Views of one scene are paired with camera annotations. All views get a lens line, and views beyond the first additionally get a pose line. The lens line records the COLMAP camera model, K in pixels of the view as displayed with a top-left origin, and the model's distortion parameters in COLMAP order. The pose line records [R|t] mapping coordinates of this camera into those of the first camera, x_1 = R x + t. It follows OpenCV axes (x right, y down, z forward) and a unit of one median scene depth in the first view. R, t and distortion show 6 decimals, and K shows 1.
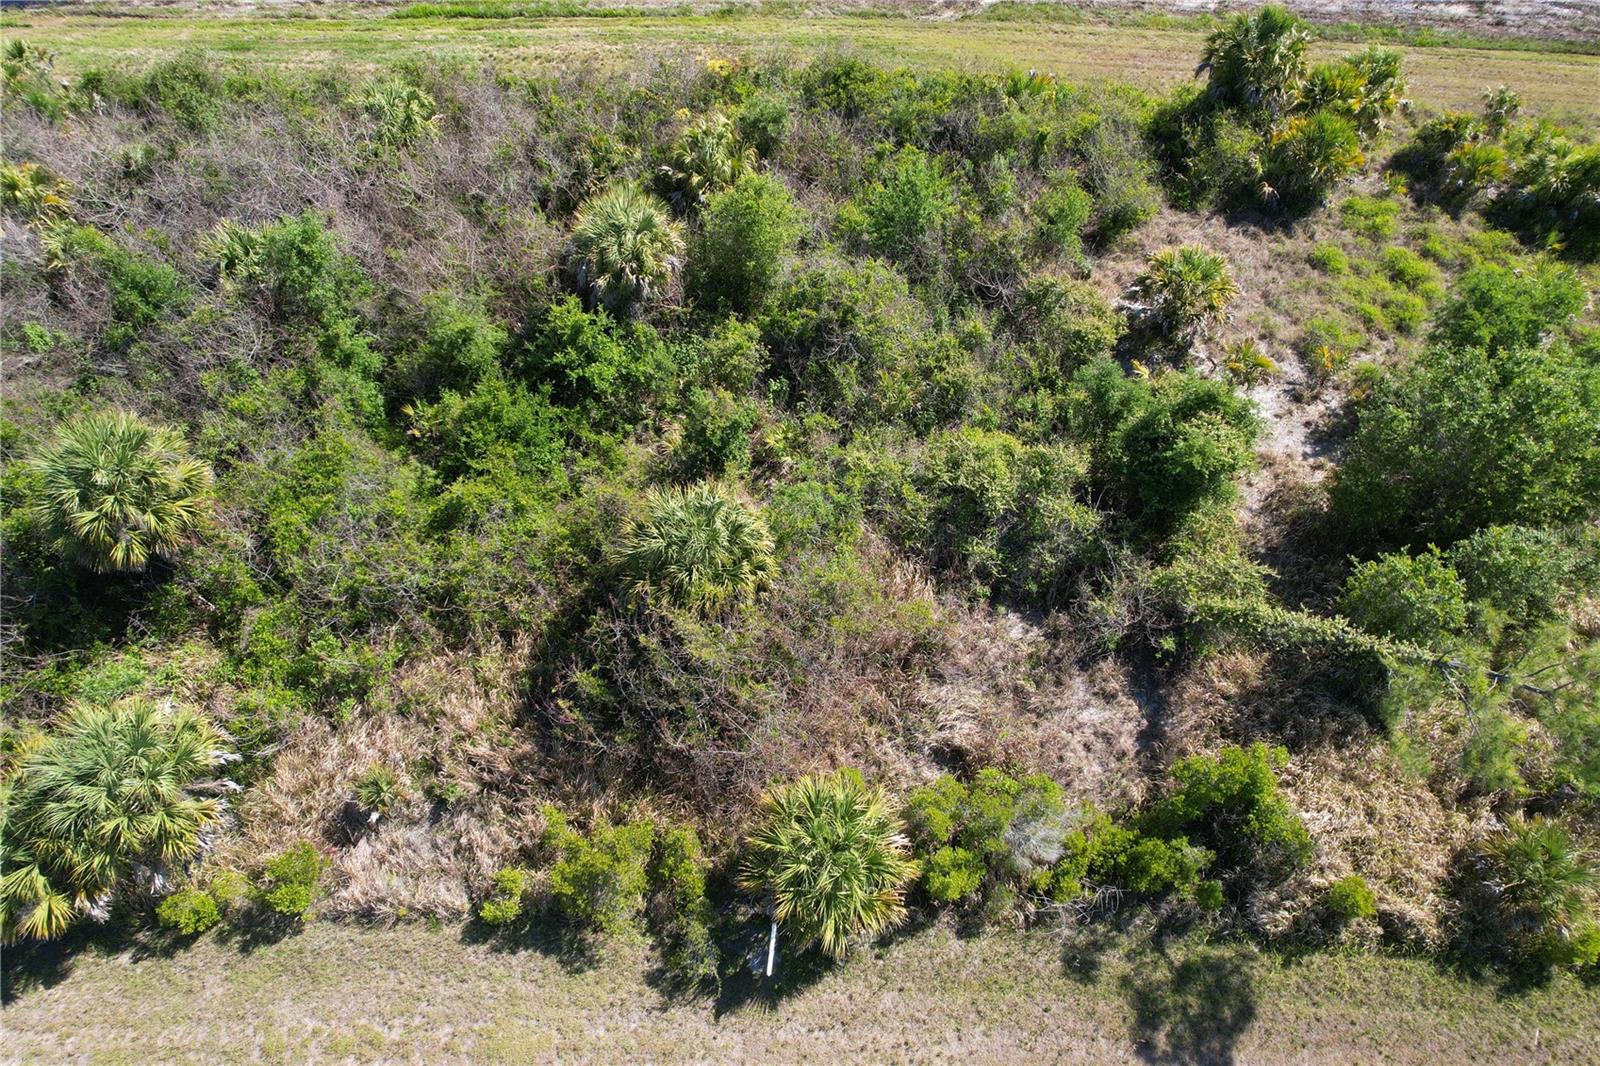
lens RADIAL K [[1038.4, 0, 800.0], [0, 1038.4, 533.0], [0, 0, 1]] dist [-0.077599, 0.106367]
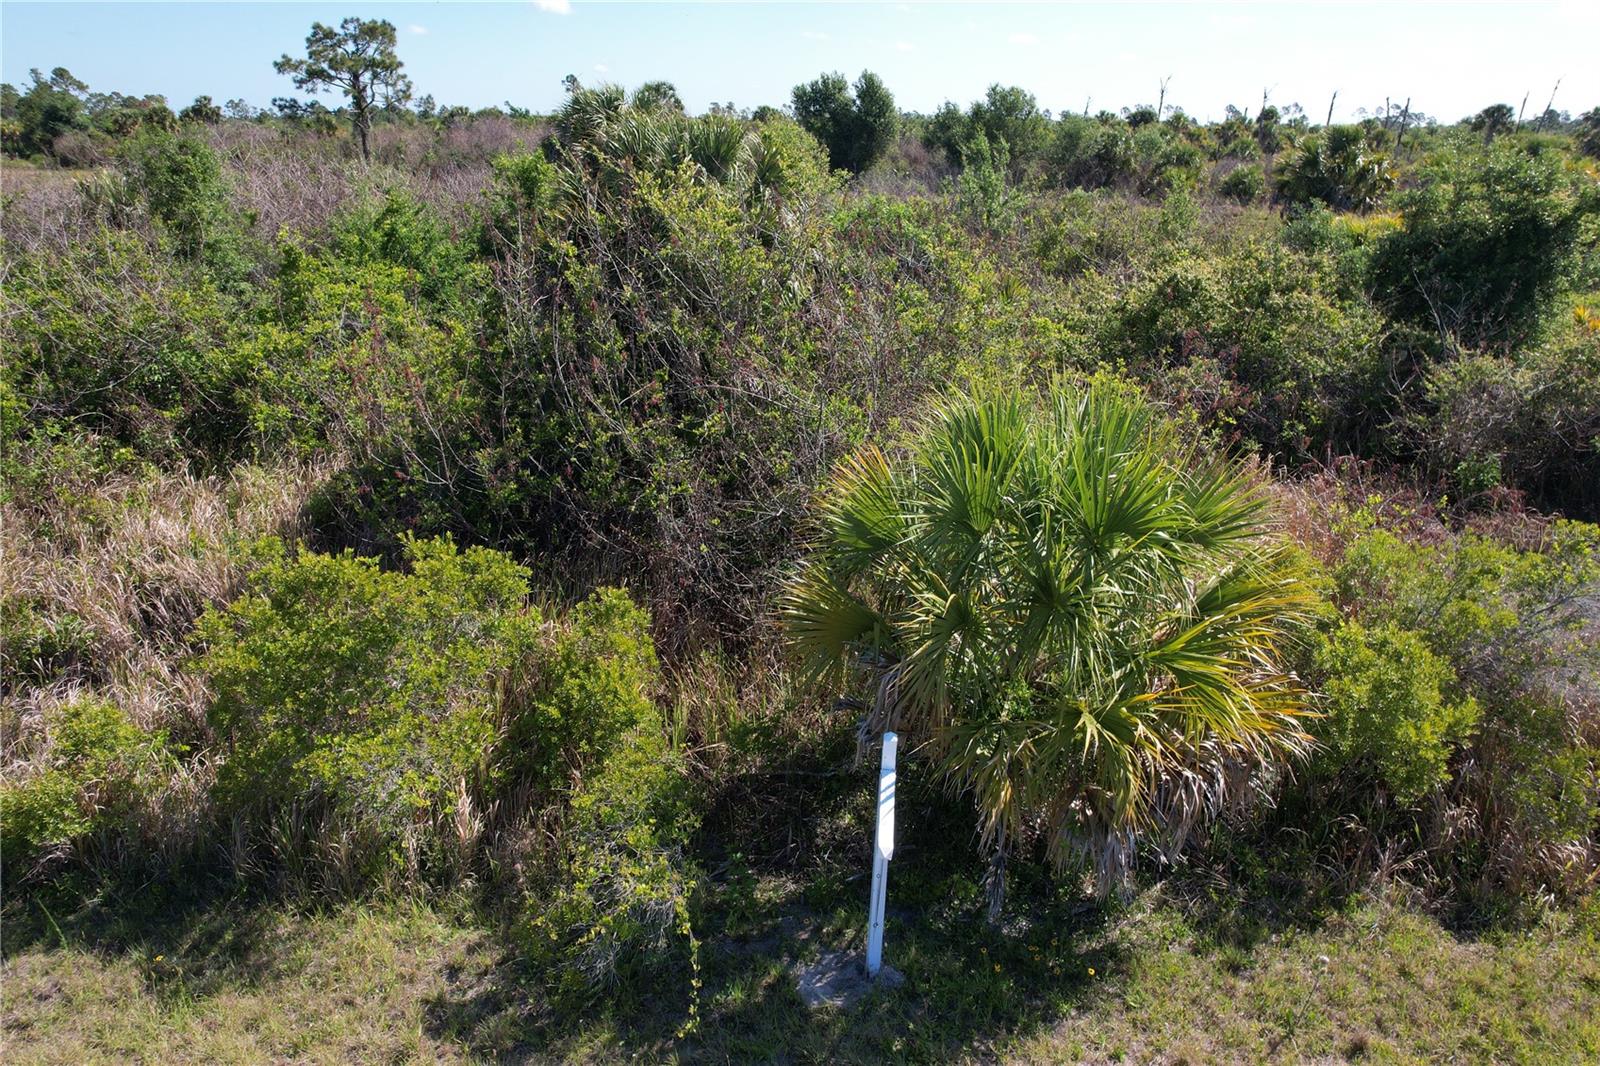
lens RADIAL K [[1021.4, 0, 800.0], [0, 1021.4, 533.0], [0, 0, 1]] dist [-0.056651, 0.054411]
pose [[0.999999, -0.000051, 0.001247, -0.043056], [0.000725, 0.837330, -0.546697, 0.414474], [-0.001017, 0.546698, 0.837329, 0.609595]]
